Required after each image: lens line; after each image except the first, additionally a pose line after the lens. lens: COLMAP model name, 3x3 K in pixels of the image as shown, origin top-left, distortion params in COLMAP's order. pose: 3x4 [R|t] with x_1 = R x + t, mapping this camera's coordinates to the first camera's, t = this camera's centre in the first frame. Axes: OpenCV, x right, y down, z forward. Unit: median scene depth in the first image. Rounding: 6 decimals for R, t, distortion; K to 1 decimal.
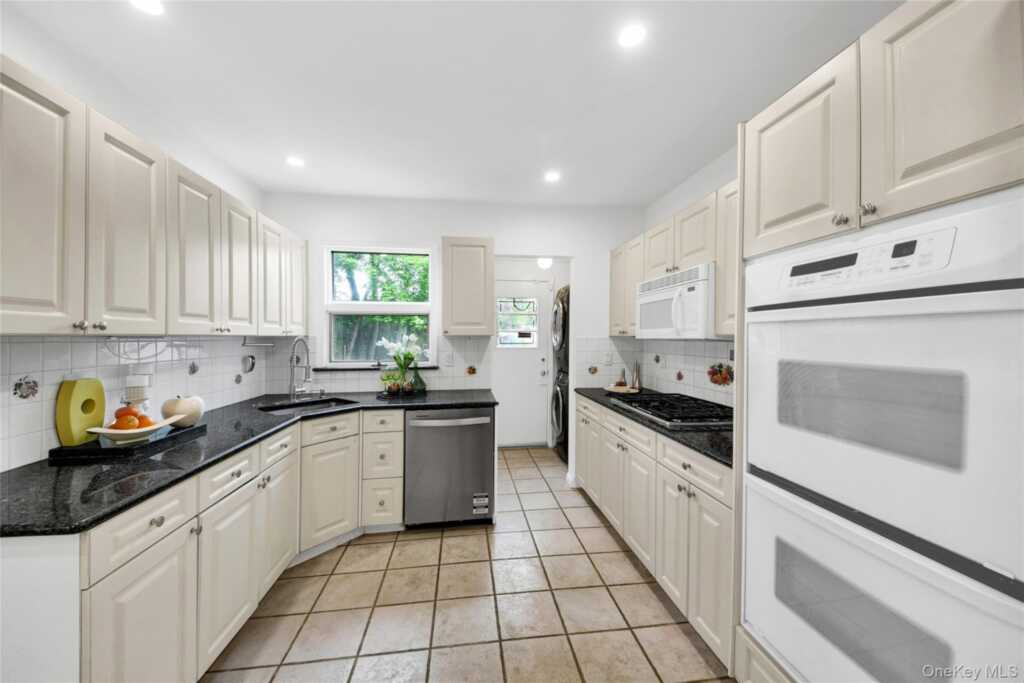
lens RADIAL K [[389.1, 0, 529.6], [0, 389.1, 336.6], [0, 0, 1]] dist [-0.000747, -0.005279]
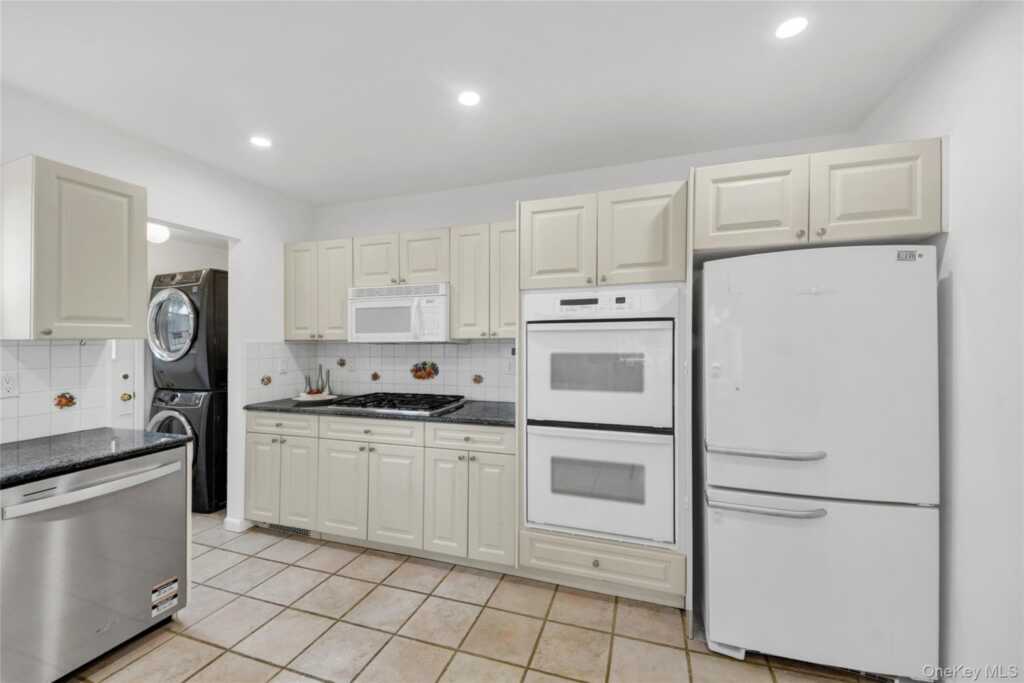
lens RADIAL K [[389.1, 0, 517.9], [0, 389.1, 339.2], [0, 0, 1]] dist [-0.000747, -0.005279]
pose [[0.428835, 0.002021, 0.903381, -0.528081], [0.005278, 0.999975, -0.004742, 0.004835], [-0.903367, 0.006802, 0.428814, 0.214232]]
